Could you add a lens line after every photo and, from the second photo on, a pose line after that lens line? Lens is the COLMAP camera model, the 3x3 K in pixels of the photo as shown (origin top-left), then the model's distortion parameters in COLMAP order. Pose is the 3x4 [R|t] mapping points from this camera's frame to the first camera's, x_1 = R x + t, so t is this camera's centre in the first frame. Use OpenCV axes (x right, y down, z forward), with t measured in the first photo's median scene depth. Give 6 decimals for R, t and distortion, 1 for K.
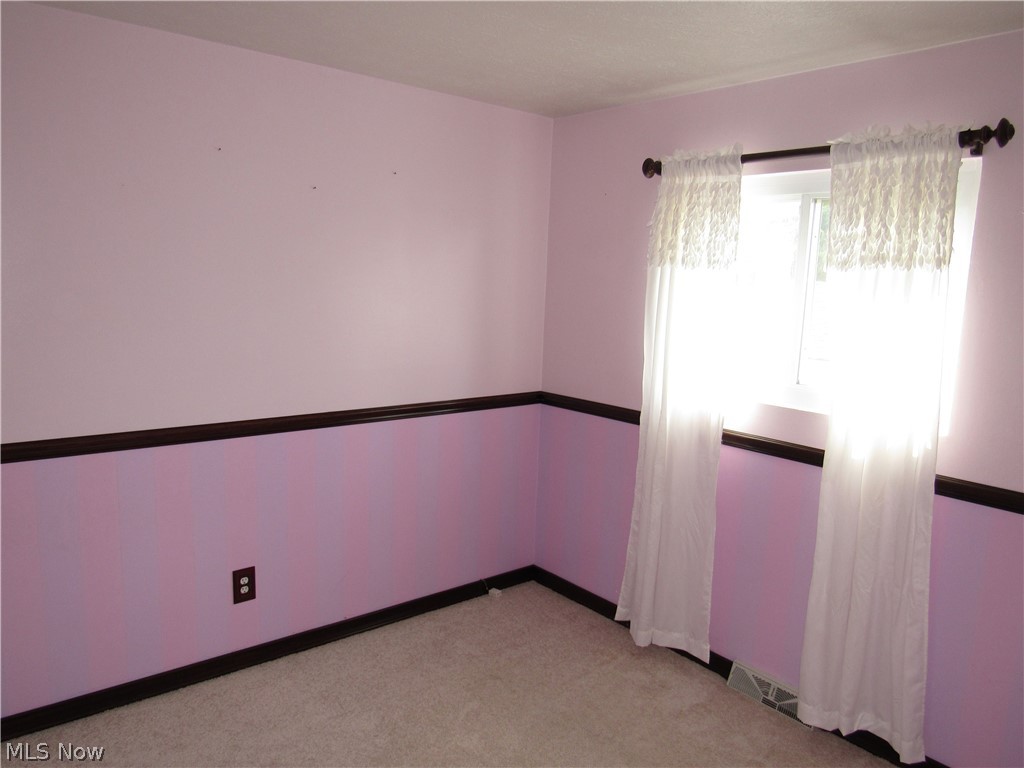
lens RADIAL K [[732.2, 0, 509.4], [0, 732.2, 386.2], [0, 0, 1]] dist [-0.030302, 0.009610]
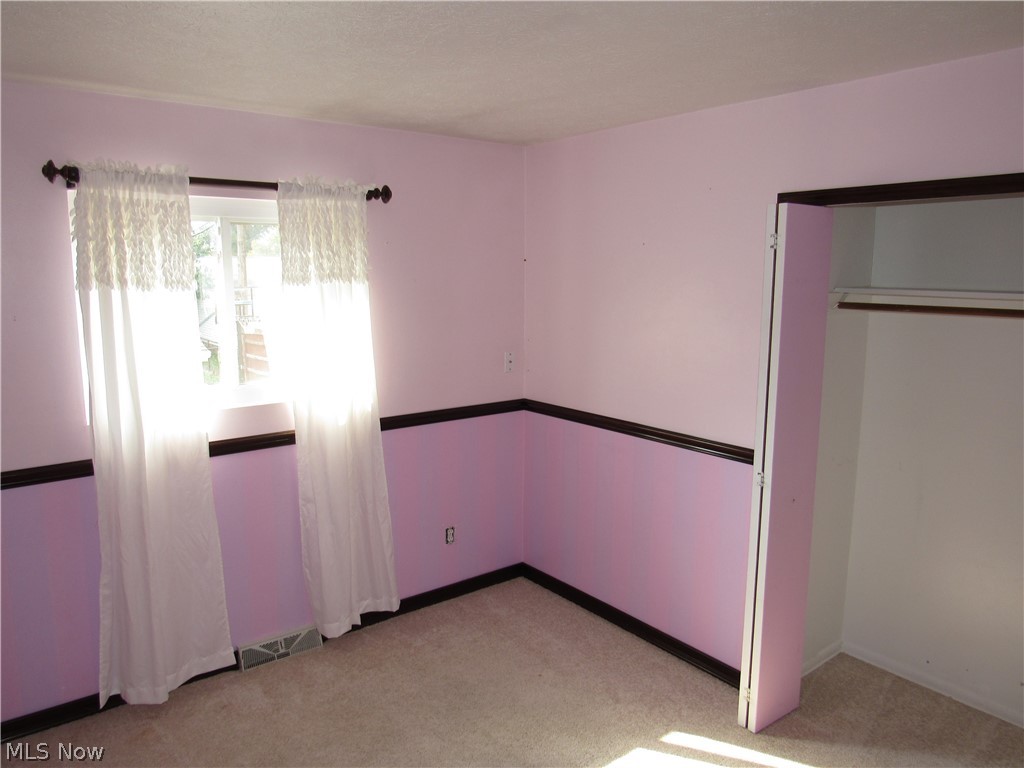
lens RADIAL K [[732.2, 0, 509.6], [0, 732.2, 381.3], [0, 0, 1]] dist [-0.030302, 0.009610]
pose [[0.019430, -0.193274, 0.980952, -0.725415], [0.149803, 0.970625, 0.188272, -0.163260], [-0.988525, 0.143291, 0.047812, 0.545379]]
